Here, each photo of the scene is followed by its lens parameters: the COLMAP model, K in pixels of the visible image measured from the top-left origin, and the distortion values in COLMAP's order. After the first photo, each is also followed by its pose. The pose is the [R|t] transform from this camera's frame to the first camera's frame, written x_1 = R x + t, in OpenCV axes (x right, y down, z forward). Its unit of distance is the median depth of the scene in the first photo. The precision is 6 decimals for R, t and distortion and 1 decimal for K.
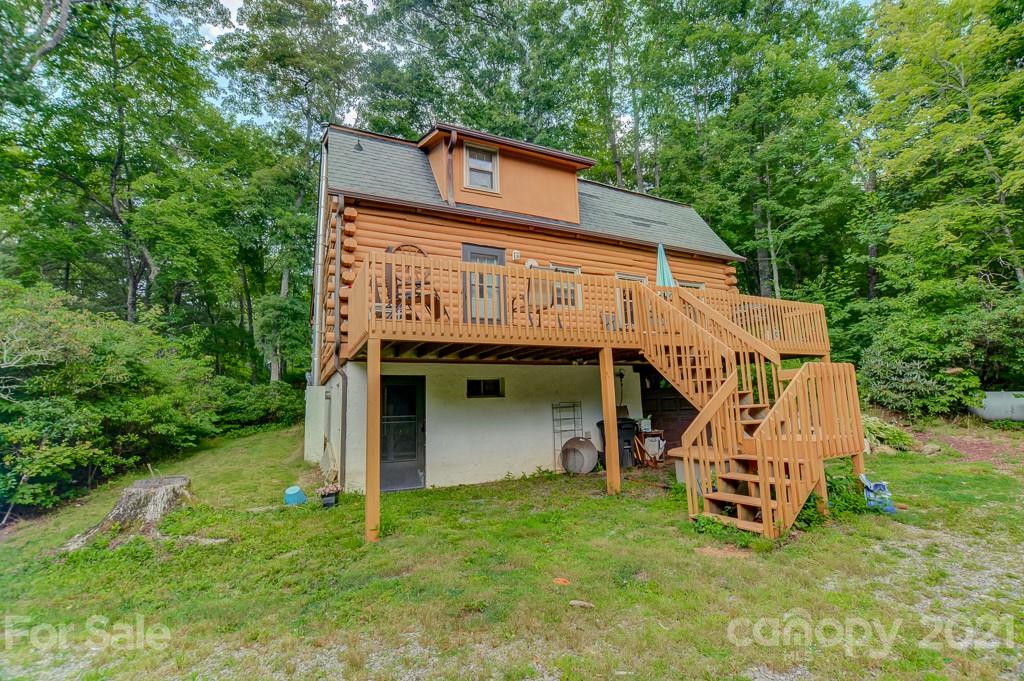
lens RADIAL K [[454.4, 0, 513.0], [0, 454.4, 337.3], [0, 0, 1]] dist [-0.030395, 0.000819]
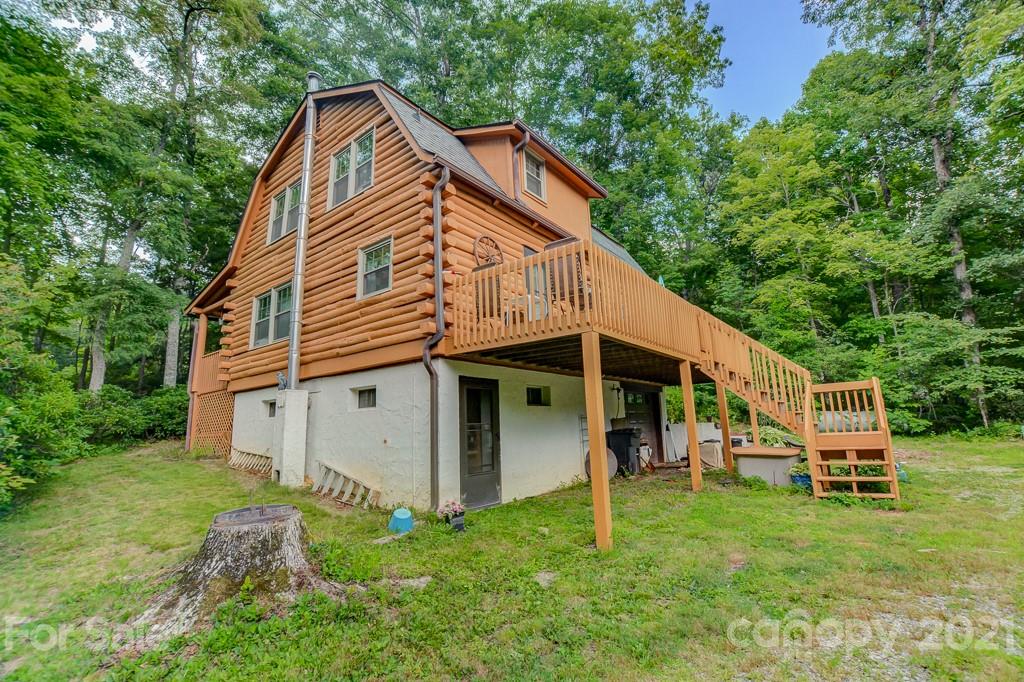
lens RADIAL K [[454.4, 0, 513.0], [0, 454.4, 337.8], [0, 0, 1]] dist [-0.030395, 0.000819]
pose [[0.888385, 0.087257, 0.450732, -0.551088], [-0.062769, 0.995638, -0.069029, 0.057194], [-0.454789, 0.033033, 0.889987, 0.150019]]
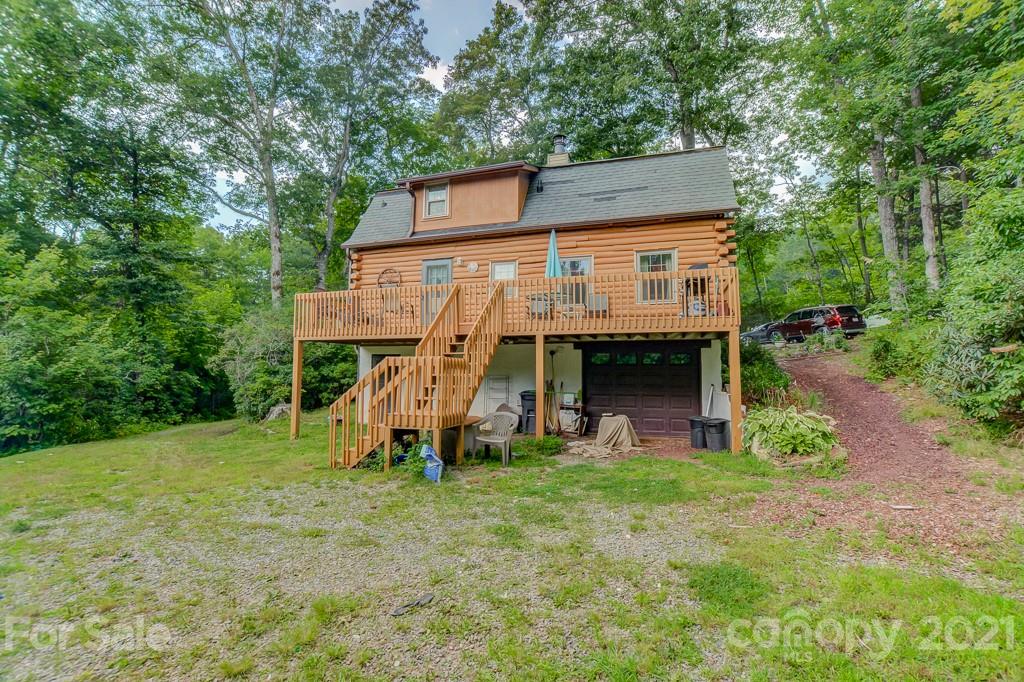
lens RADIAL K [[454.4, 0, 513.0], [0, 454.4, 337.8], [0, 0, 1]] dist [-0.030395, 0.000819]
pose [[0.724353, -0.015753, -0.689249, 1.039007], [0.077282, 0.995293, 0.058470, -0.027678], [0.685084, -0.095620, 0.722161, 0.150971]]
